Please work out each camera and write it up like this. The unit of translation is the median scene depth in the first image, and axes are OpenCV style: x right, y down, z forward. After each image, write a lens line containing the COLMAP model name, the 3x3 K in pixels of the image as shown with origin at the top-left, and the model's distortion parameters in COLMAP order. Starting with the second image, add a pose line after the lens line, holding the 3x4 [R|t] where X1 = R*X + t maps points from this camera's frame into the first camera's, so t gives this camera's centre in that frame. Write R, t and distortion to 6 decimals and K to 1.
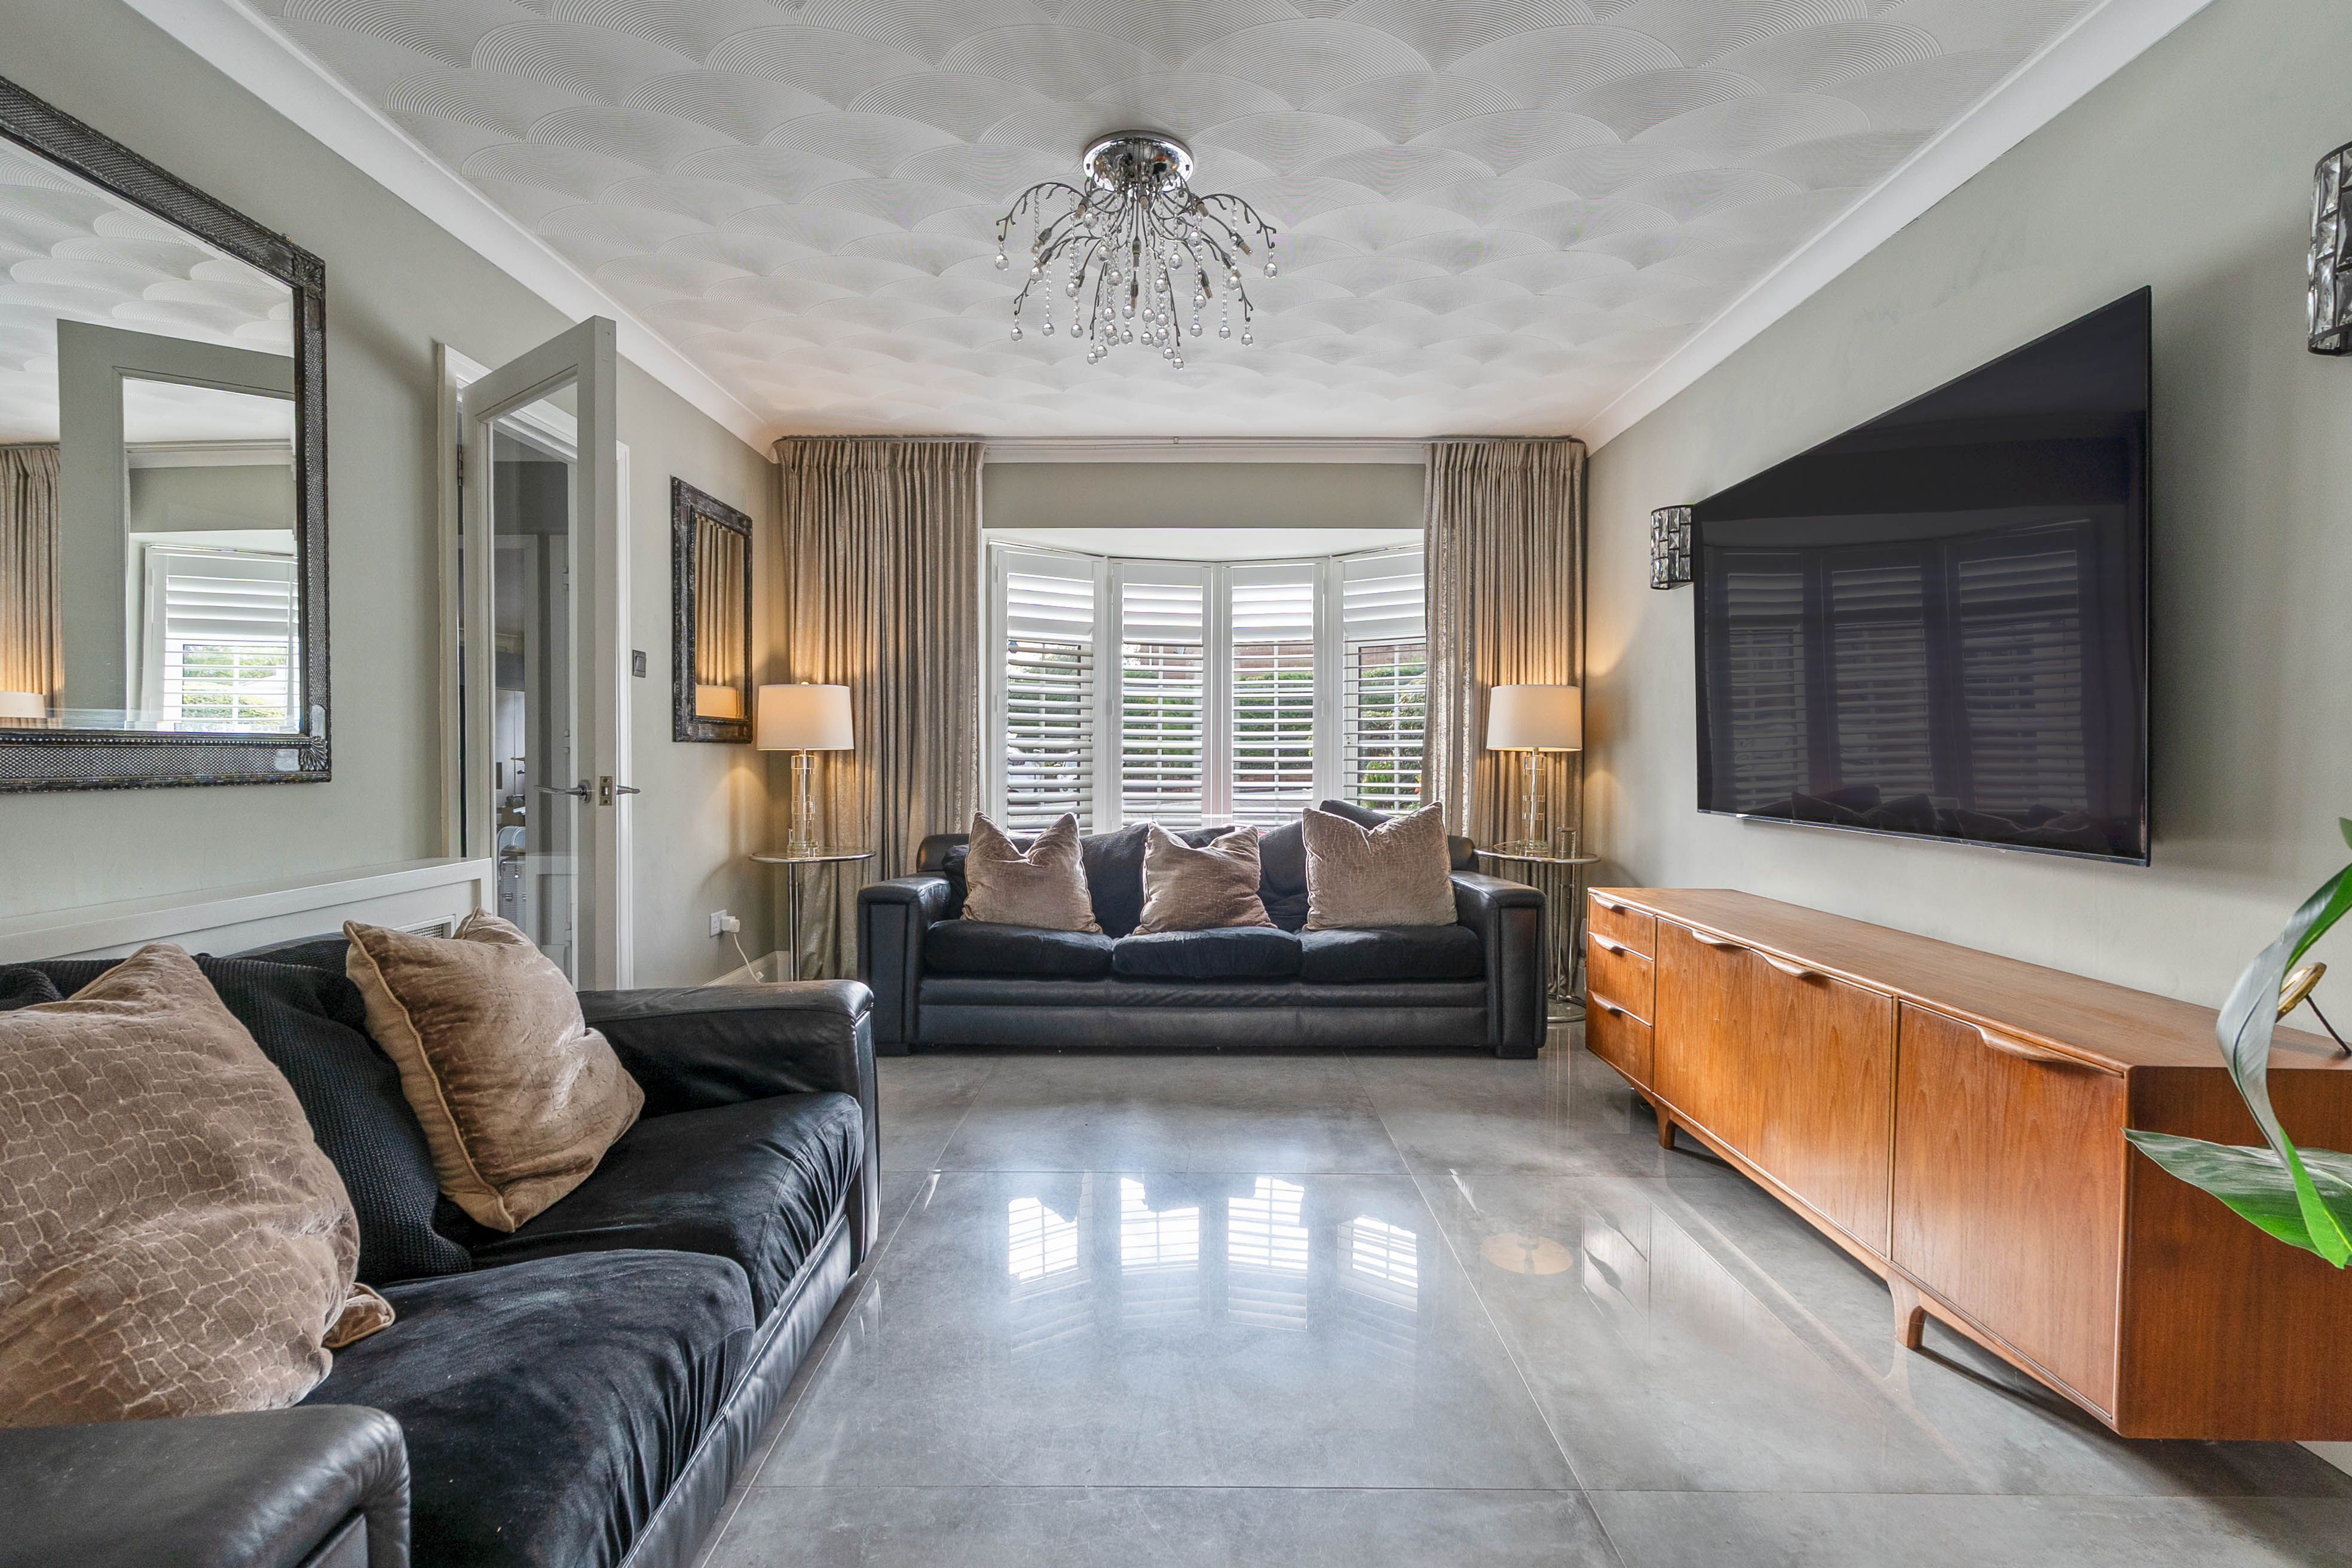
lens RADIAL K [[1137.2, 0, 1185.4], [0, 1137.2, 775.2], [0, 0, 1]] dist [0.001010, -0.000239]
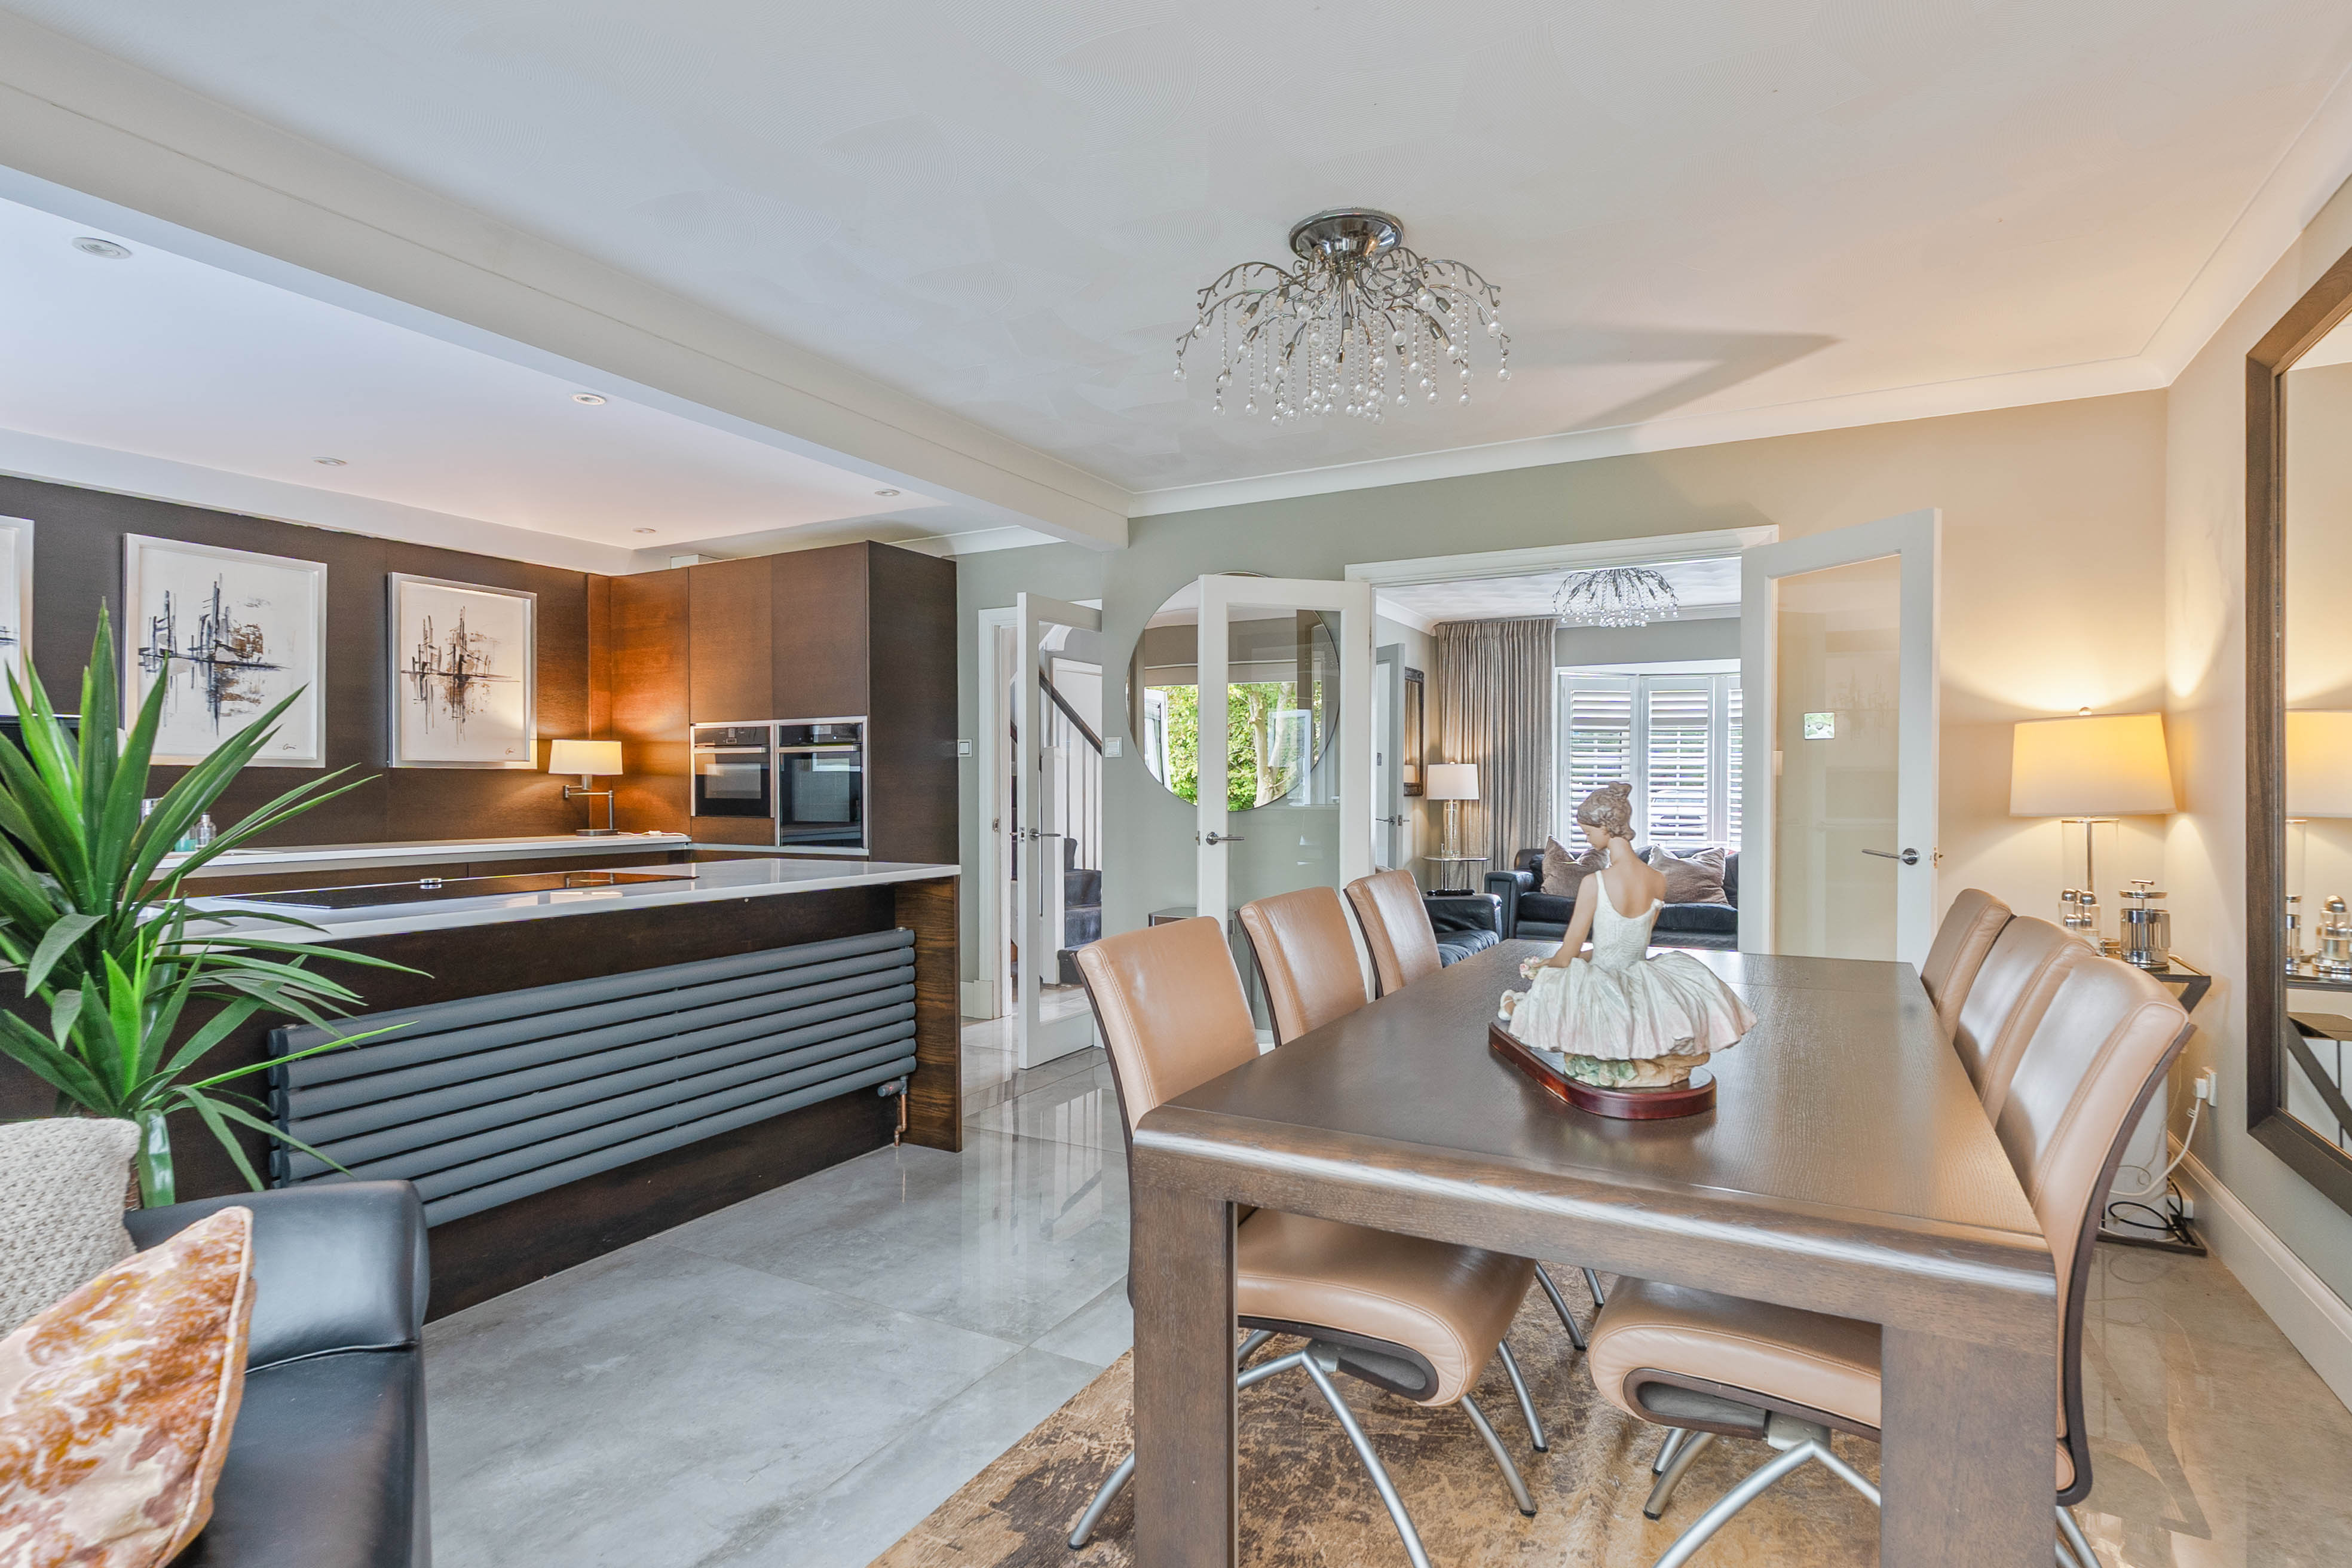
lens RADIAL K [[1163.9, 0, 1176.2], [0, 1163.9, 802.6], [0, 0, 1]] dist [-0.000278, -0.000924]
pose [[0.874342, 0.004636, -0.485289, 0.176863], [-0.005970, 0.999981, -0.001203, -0.012570], [0.485274, 0.003949, 0.874353, -0.816622]]
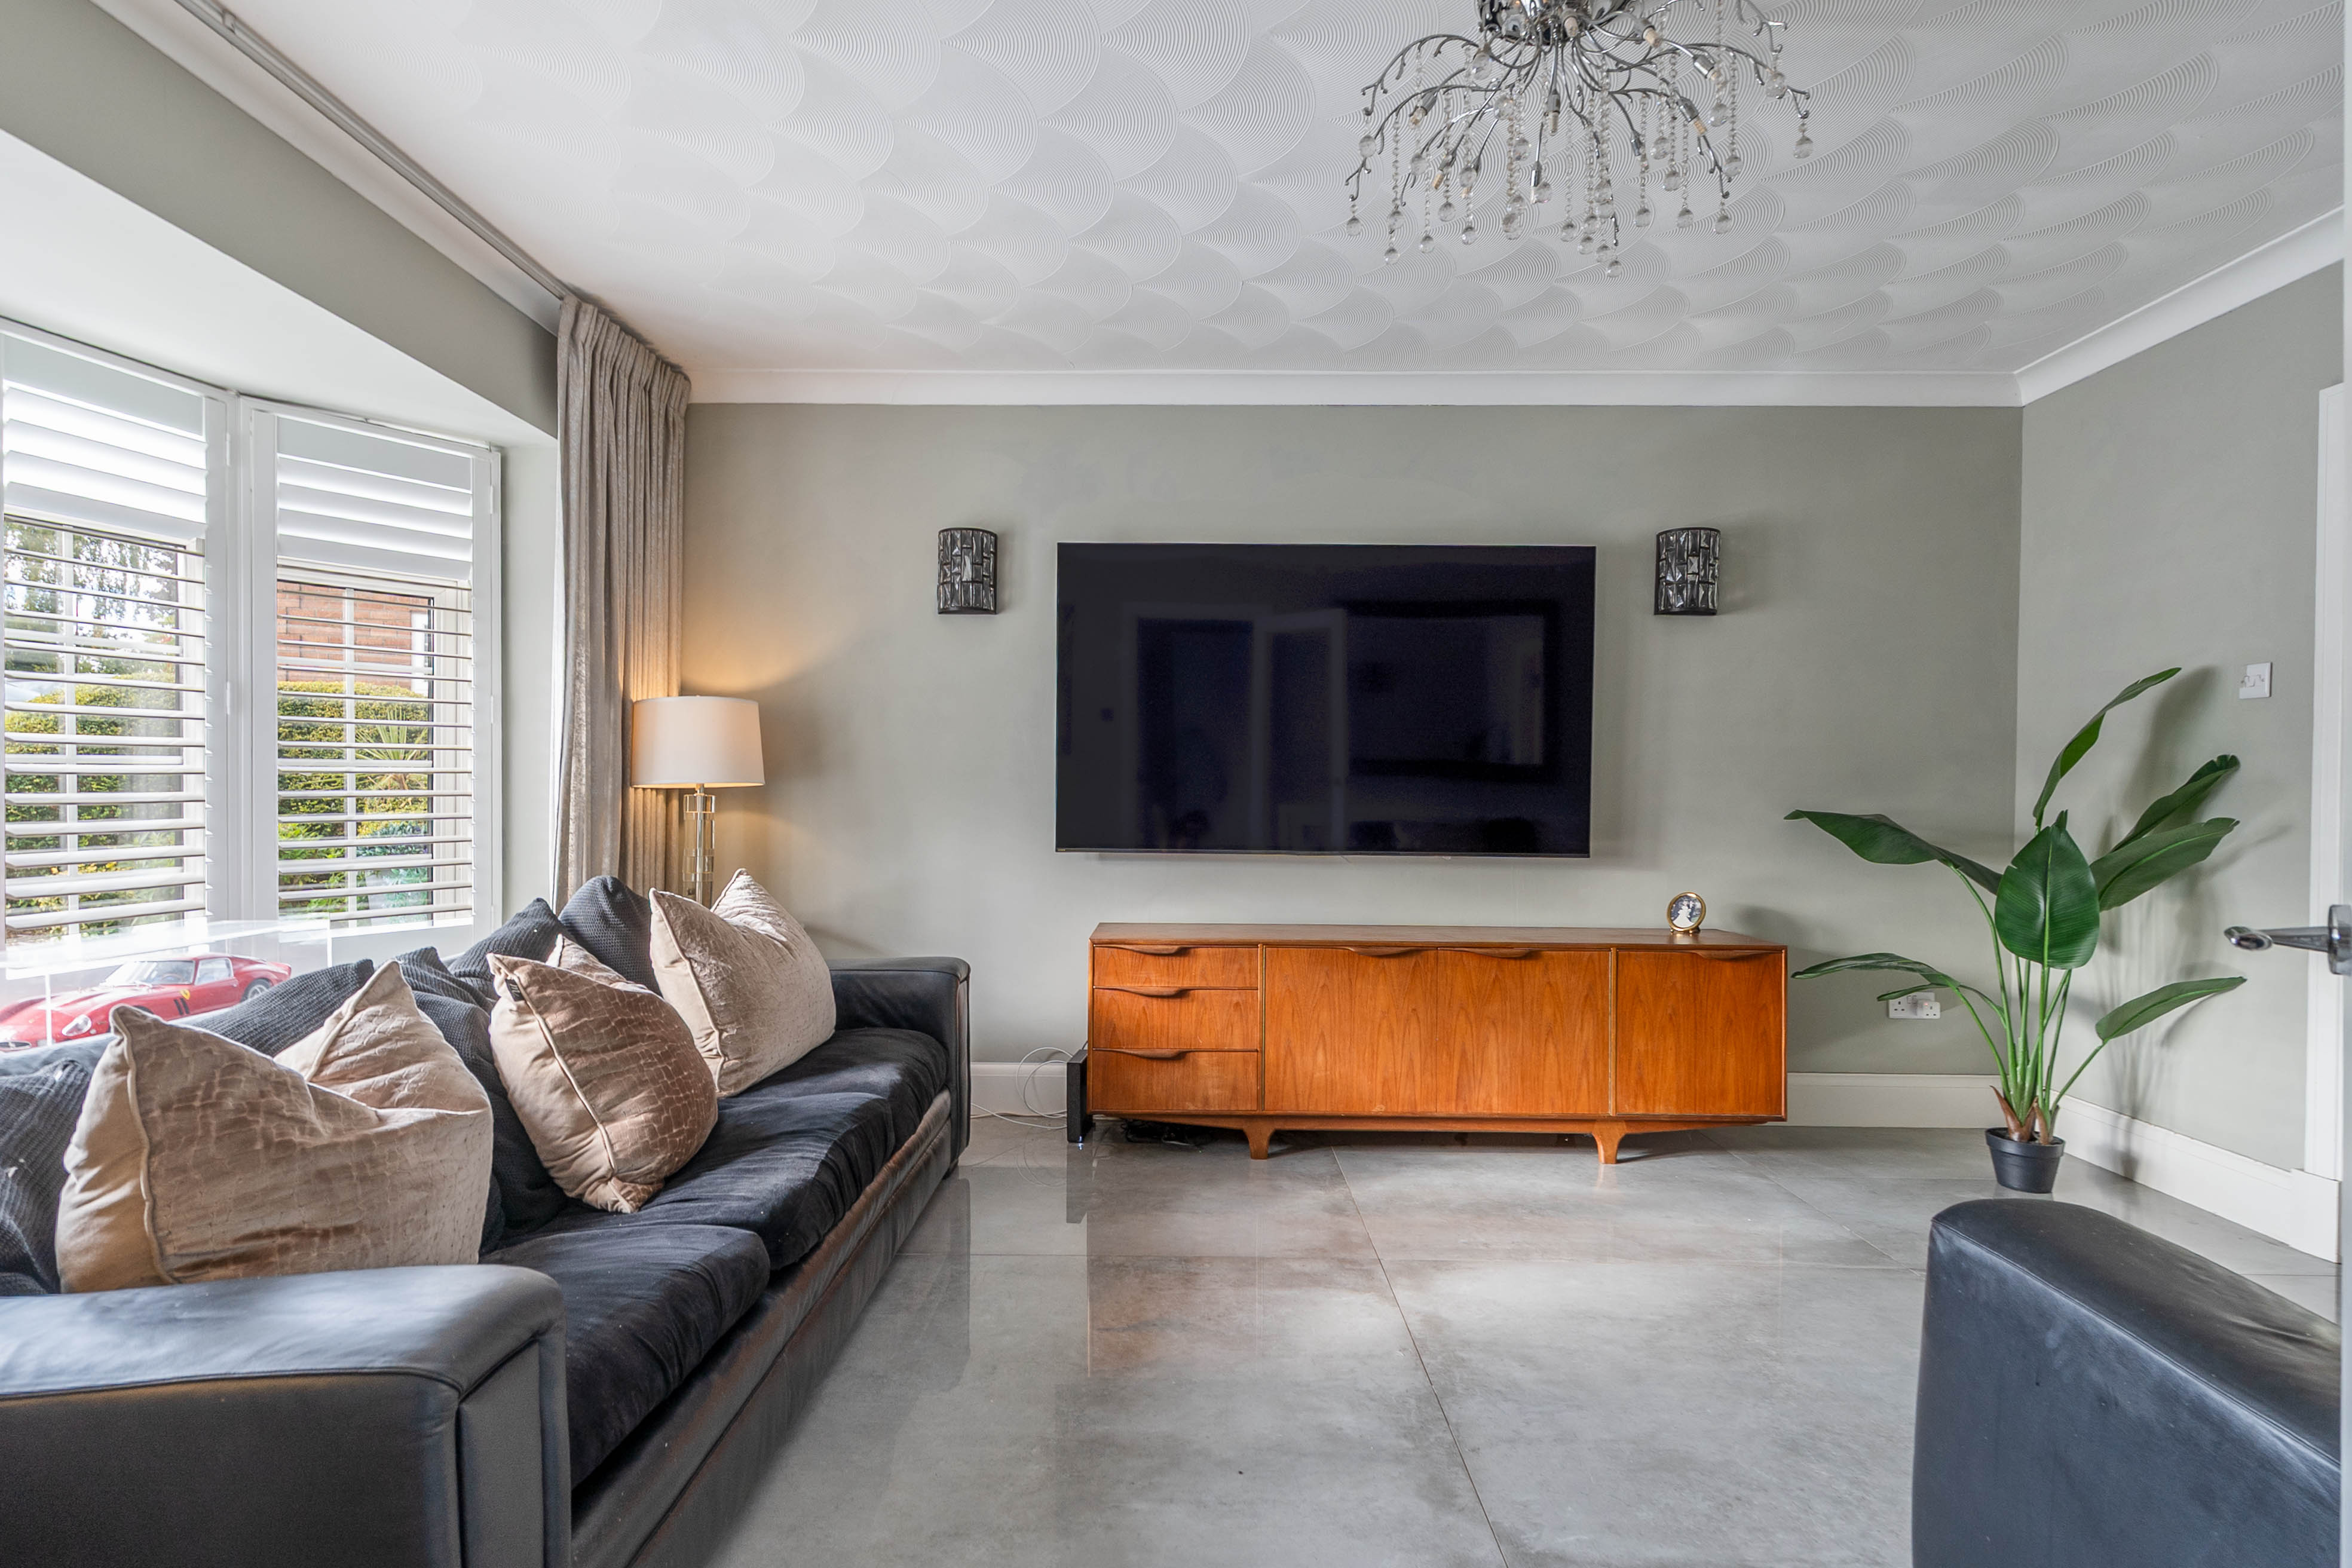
lens RADIAL K [[1124.9, 0, 1178.5], [0, 1124.9, 800.6], [0, 0, 1]] dist [0.002338, -0.000726]
pose [[0.017106, -0.015272, 0.999737, -0.426710], [0.009581, 0.999840, 0.015109, -0.020649], [-0.999808, 0.009320, 0.017250, 0.689755]]
